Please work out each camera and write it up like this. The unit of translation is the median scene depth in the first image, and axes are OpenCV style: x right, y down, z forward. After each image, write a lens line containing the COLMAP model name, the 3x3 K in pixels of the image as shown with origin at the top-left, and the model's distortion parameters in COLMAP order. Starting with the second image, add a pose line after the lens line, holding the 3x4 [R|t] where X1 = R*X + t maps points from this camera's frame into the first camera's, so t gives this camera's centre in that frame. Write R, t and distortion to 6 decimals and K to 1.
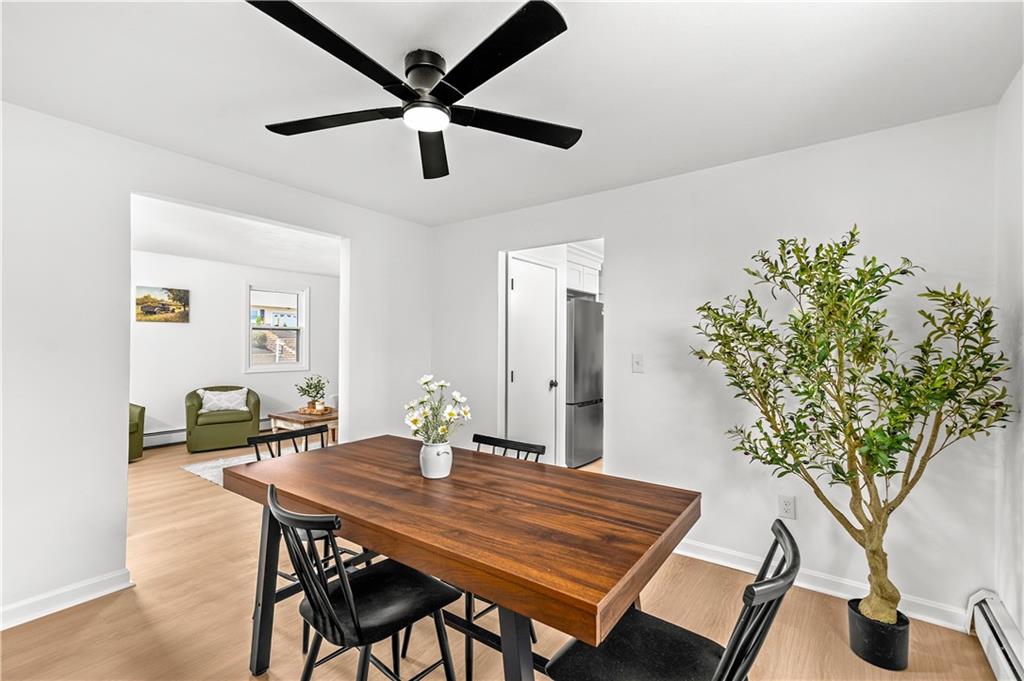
lens RADIAL K [[458.7, 0, 513.7], [0, 458.7, 342.6], [0, 0, 1]] dist [0.026295, 0.000494]
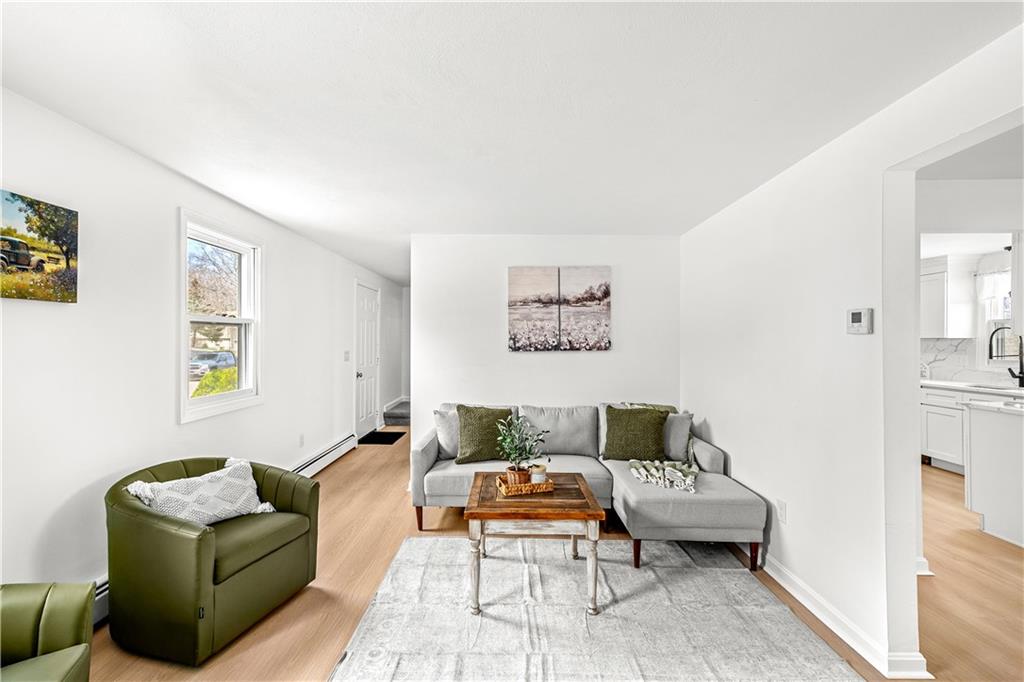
lens RADIAL K [[458.7, 0, 511.2], [0, 458.7, 341.4], [0, 0, 1]] dist [0.026295, 0.000494]
pose [[0.811388, -0.003760, 0.584496, -0.649550], [0.001182, 0.999988, 0.004792, -0.014618], [-0.584507, -0.003197, 0.811382, 0.516296]]
